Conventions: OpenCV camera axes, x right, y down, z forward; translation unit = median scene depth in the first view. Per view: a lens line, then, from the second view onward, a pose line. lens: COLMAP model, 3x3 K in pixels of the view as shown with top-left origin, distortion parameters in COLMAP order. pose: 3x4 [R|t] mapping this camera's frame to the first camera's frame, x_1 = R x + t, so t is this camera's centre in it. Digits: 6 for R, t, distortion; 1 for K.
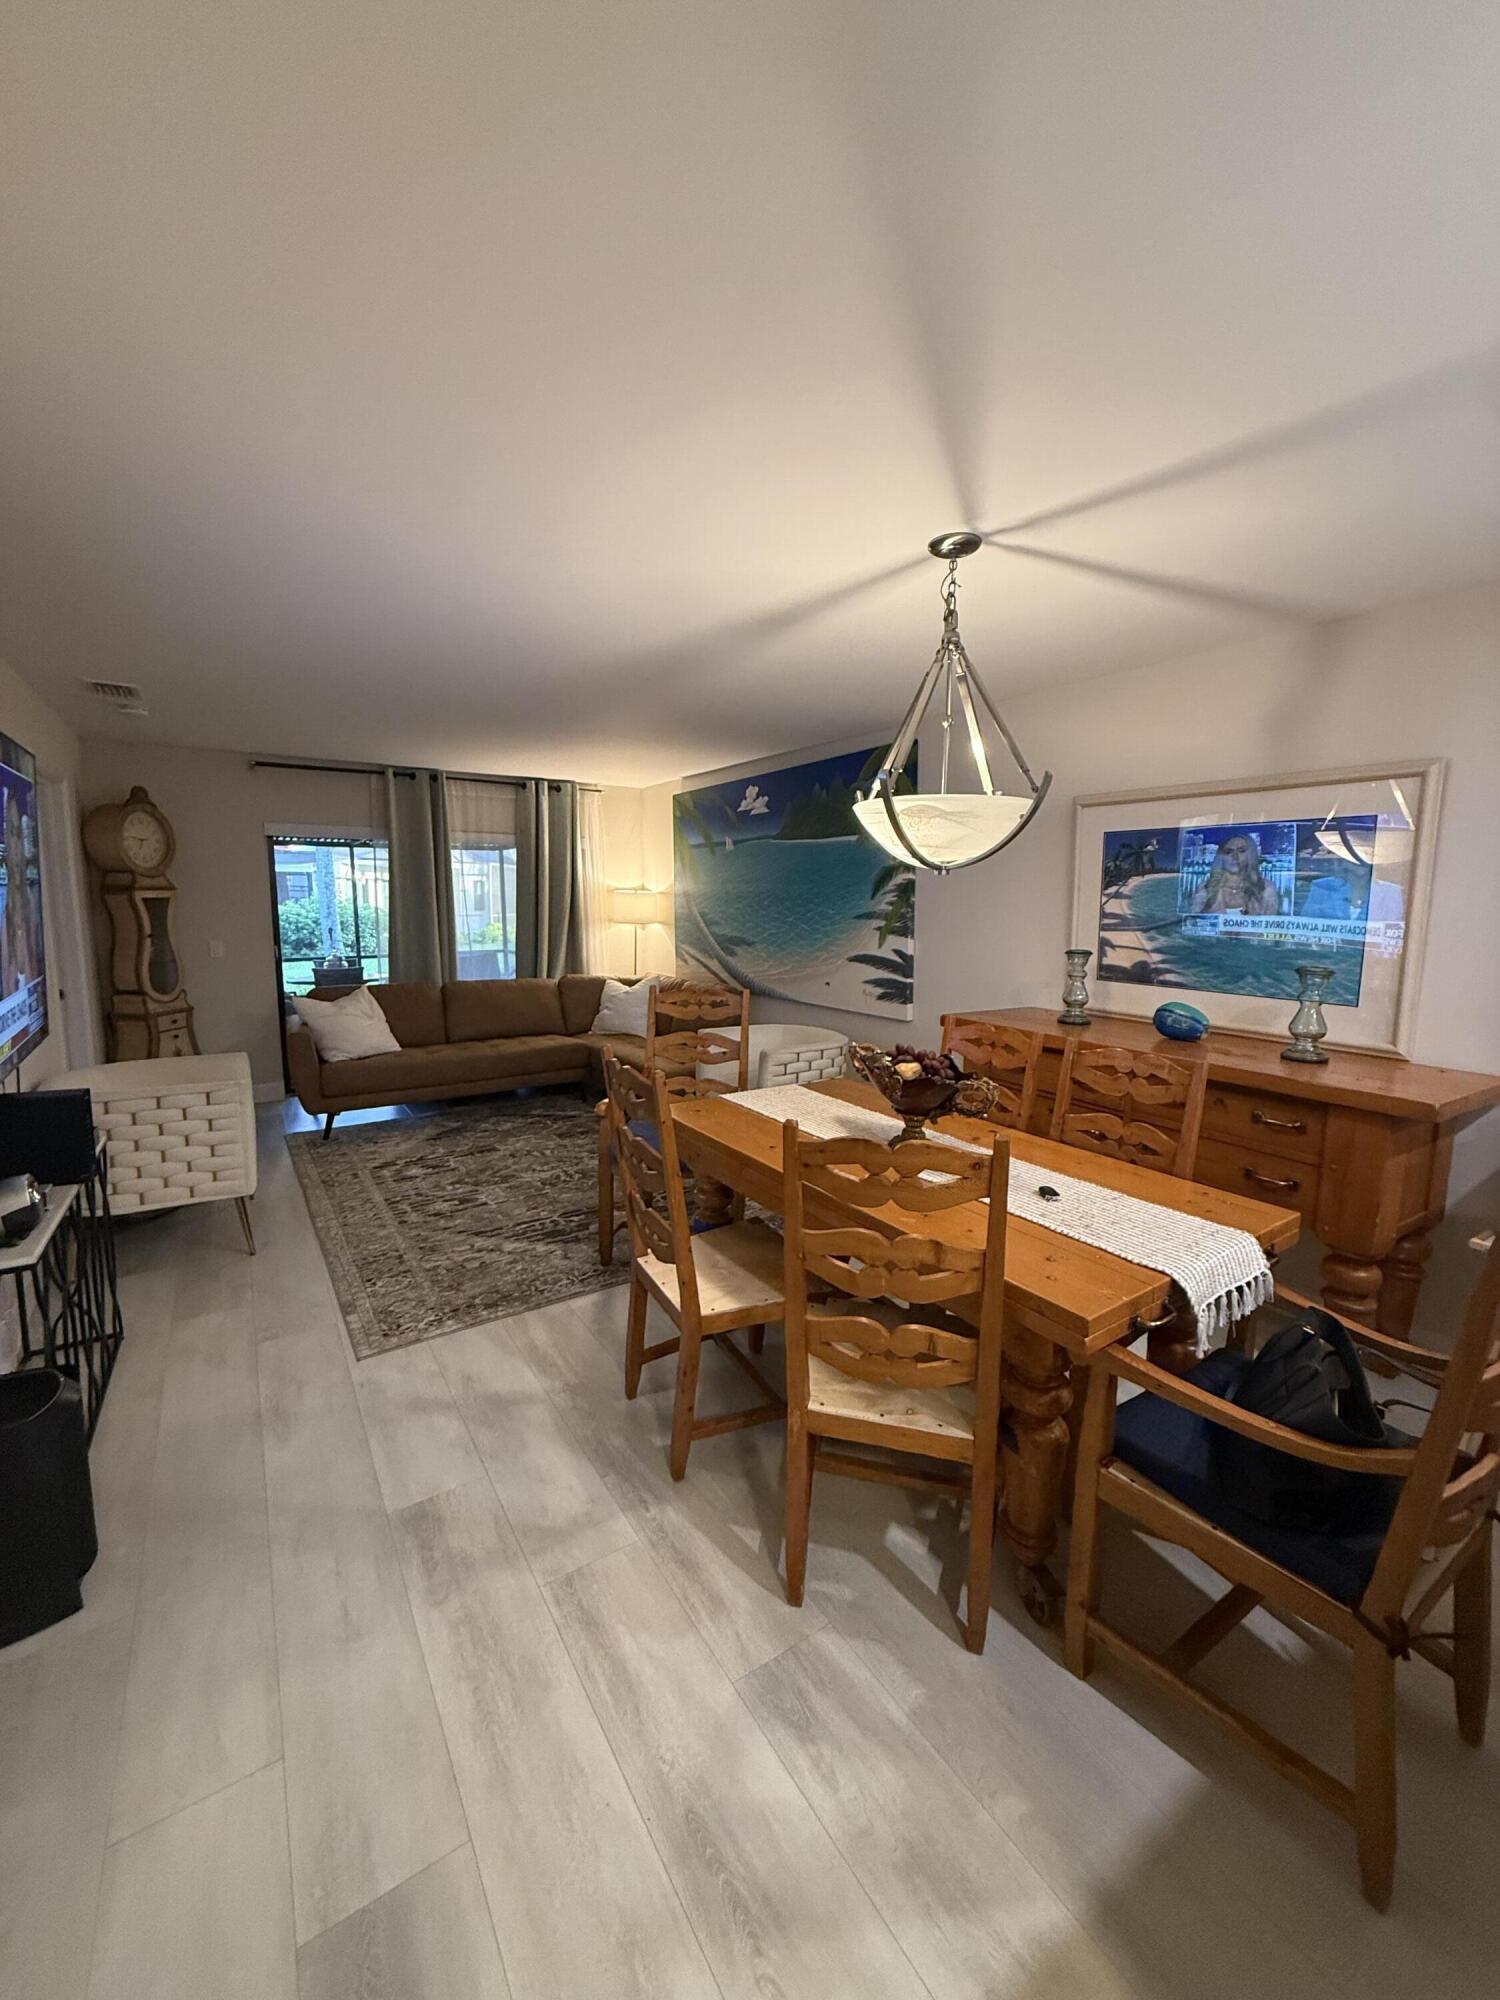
lens RADIAL K [[794.0, 0, 750.0], [0, 794.0, 1000.0], [0, 0, 1]] dist [-0.001596, -0.000205]
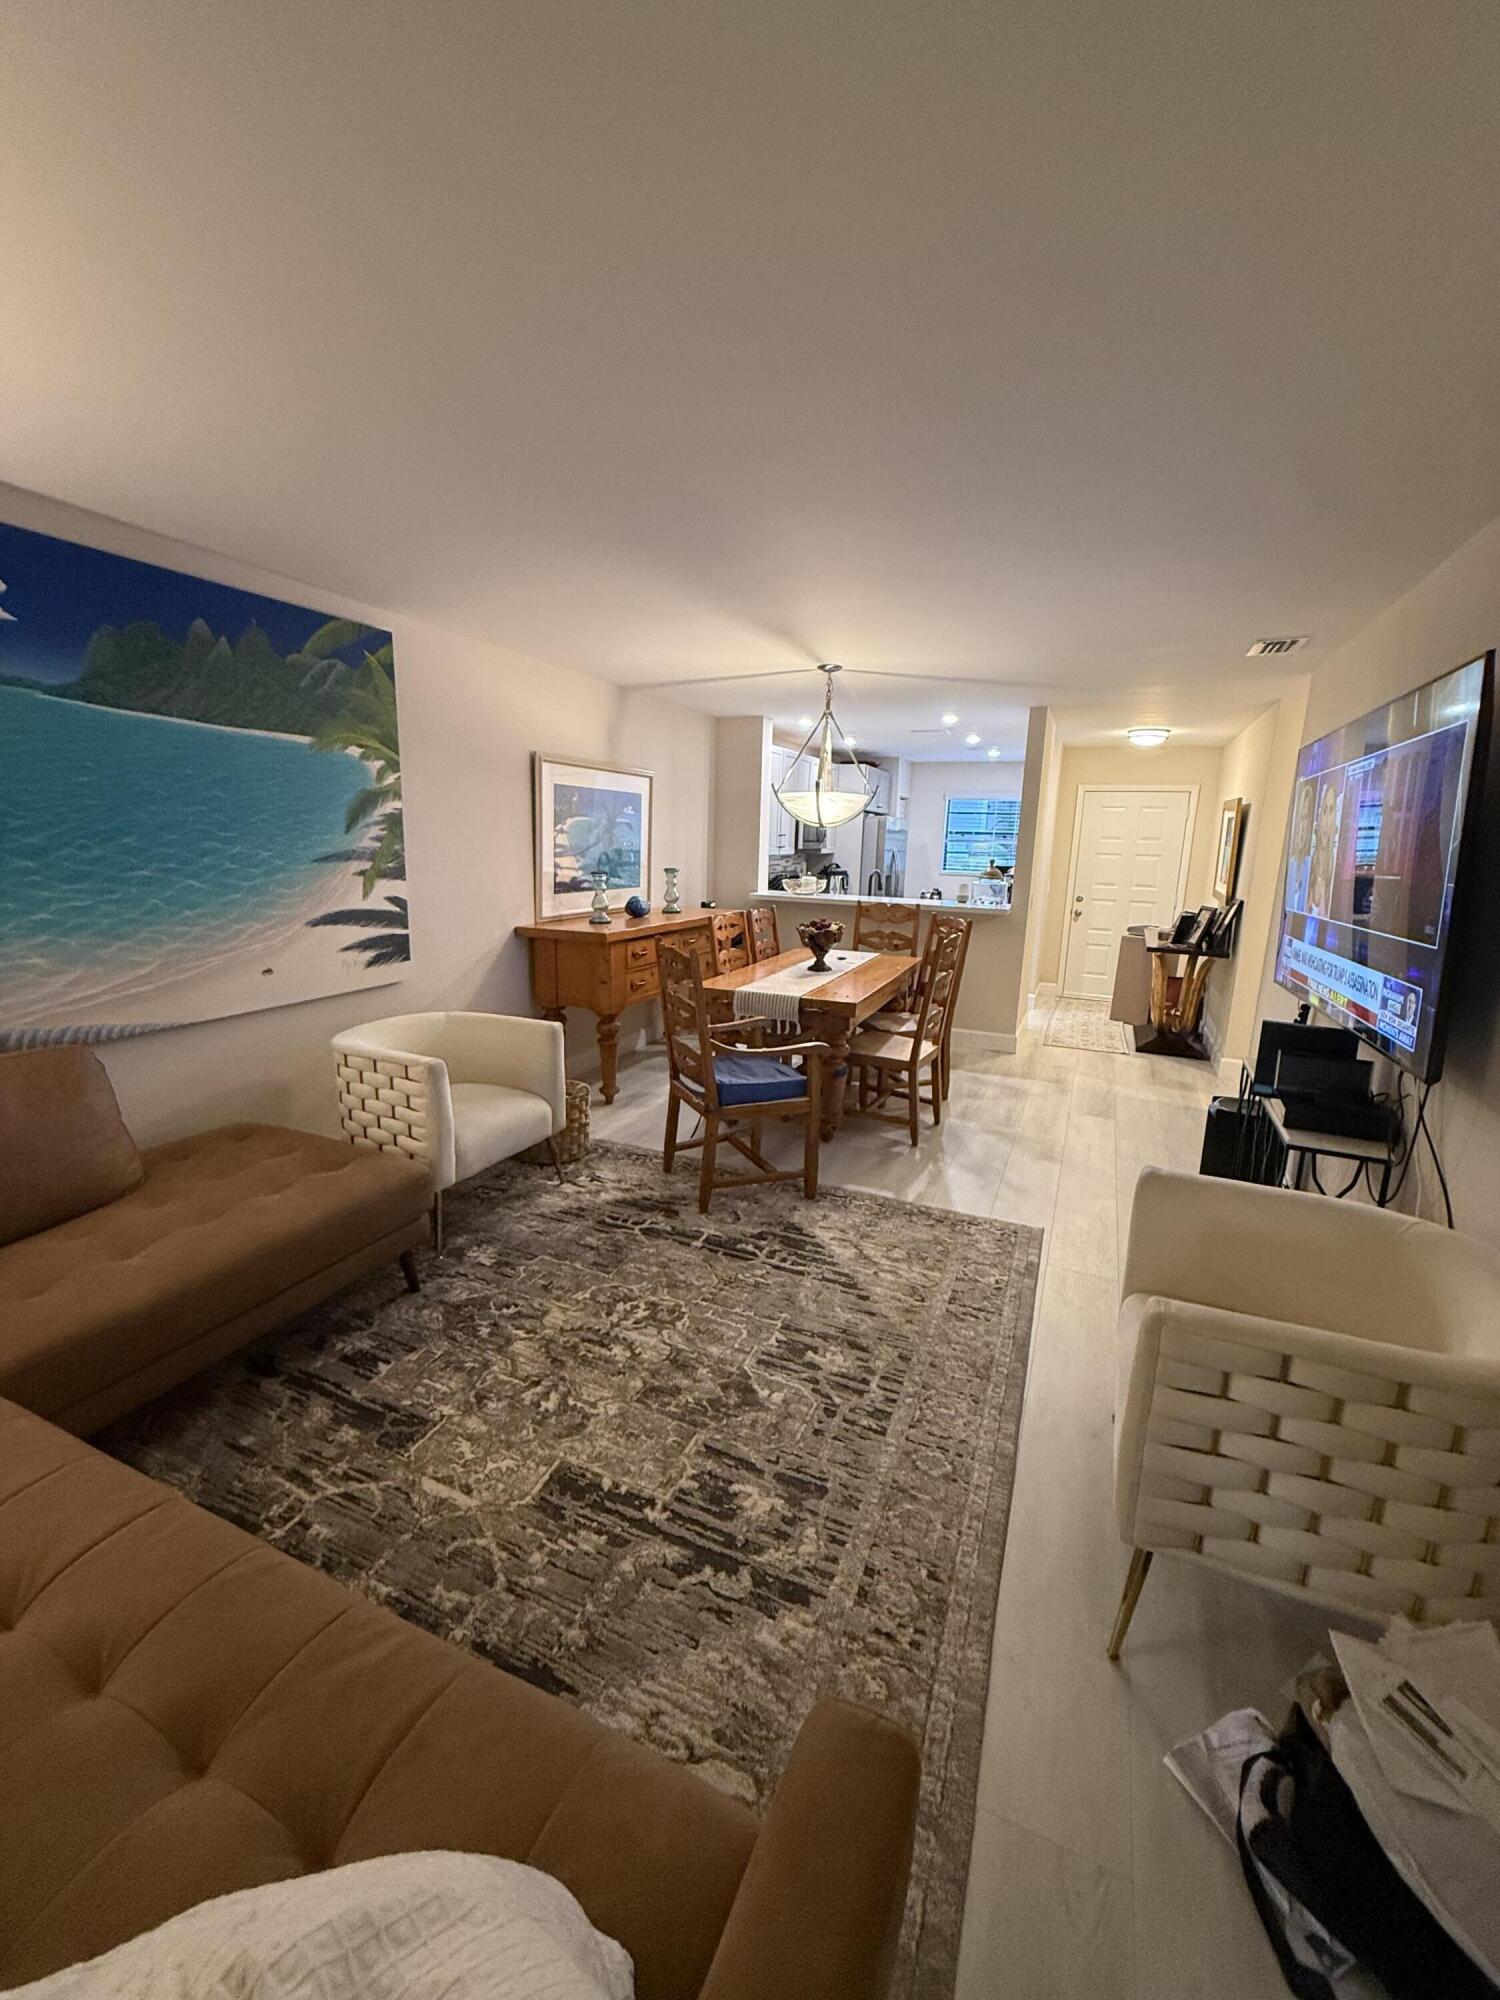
lens RADIAL K [[794.0, 0, 750.0], [0, 794.0, 1000.0], [0, 0, 1]] dist [-0.001596, -0.000205]
pose [[-0.542359, -0.196643, 0.816810, -0.694218], [0.075432, 0.956899, 0.280454, -0.162043], [-0.836754, 0.213720, -0.504149, 1.127016]]
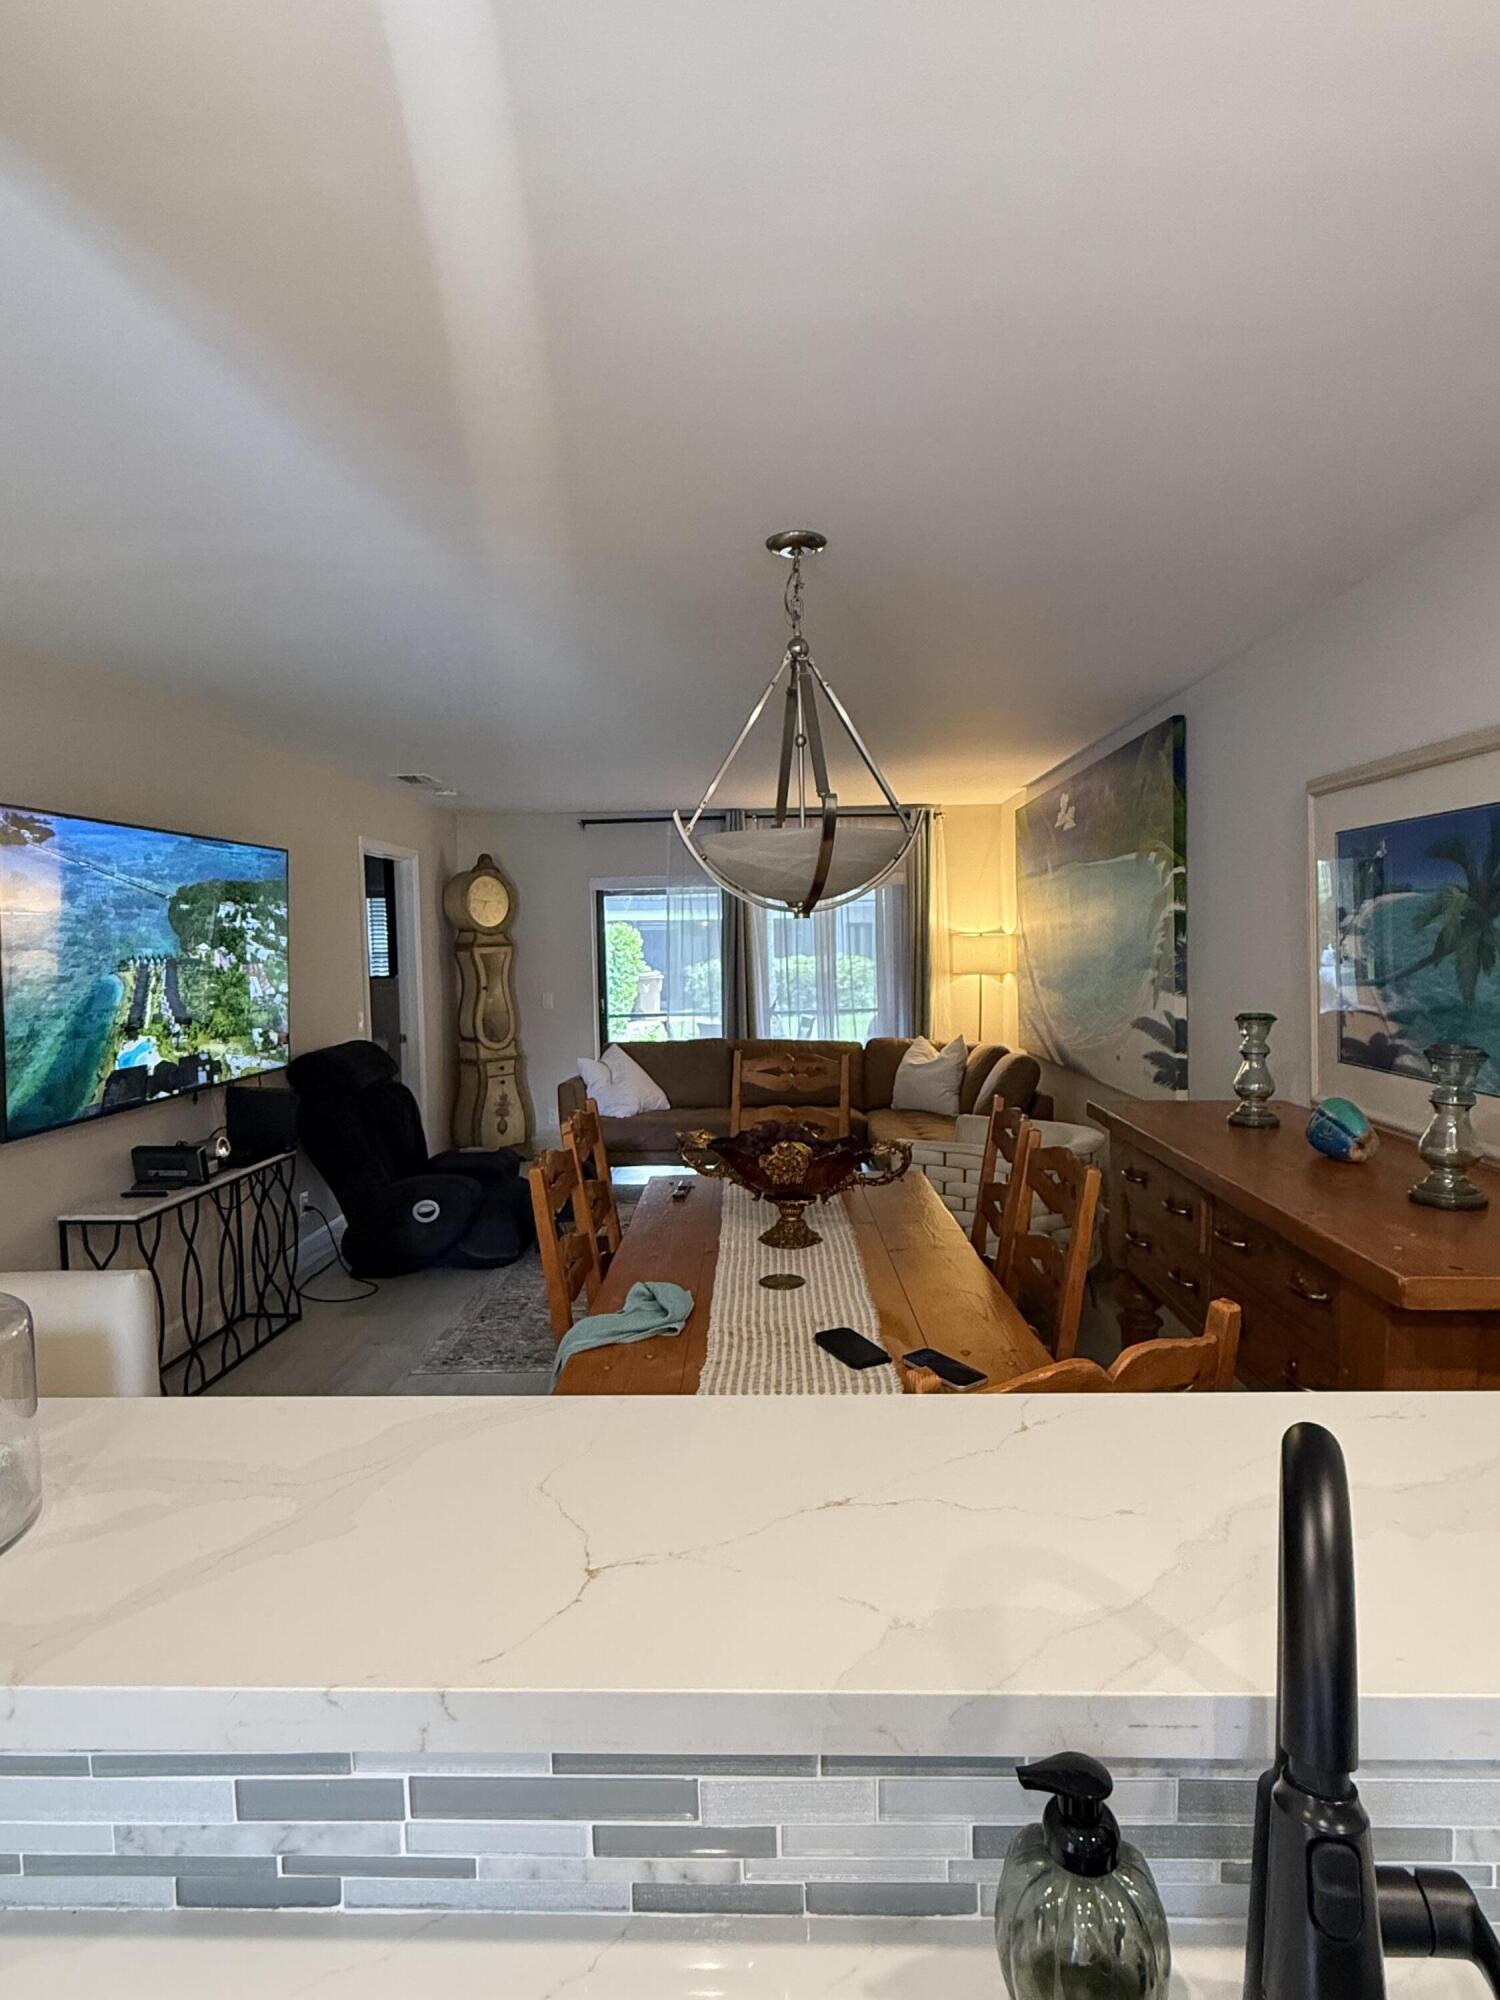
lens RADIAL K [[1048.6, 0, 750.0], [0, 1048.6, 1000.0], [0, 0, 1]] dist [-0.002646, 0.000124]
pose [[0.818149, 0.009689, -0.574925, 0.417303], [-0.050702, 0.997179, -0.055347, -0.003448], [0.572767, 0.074432, 0.816332, 0.033053]]
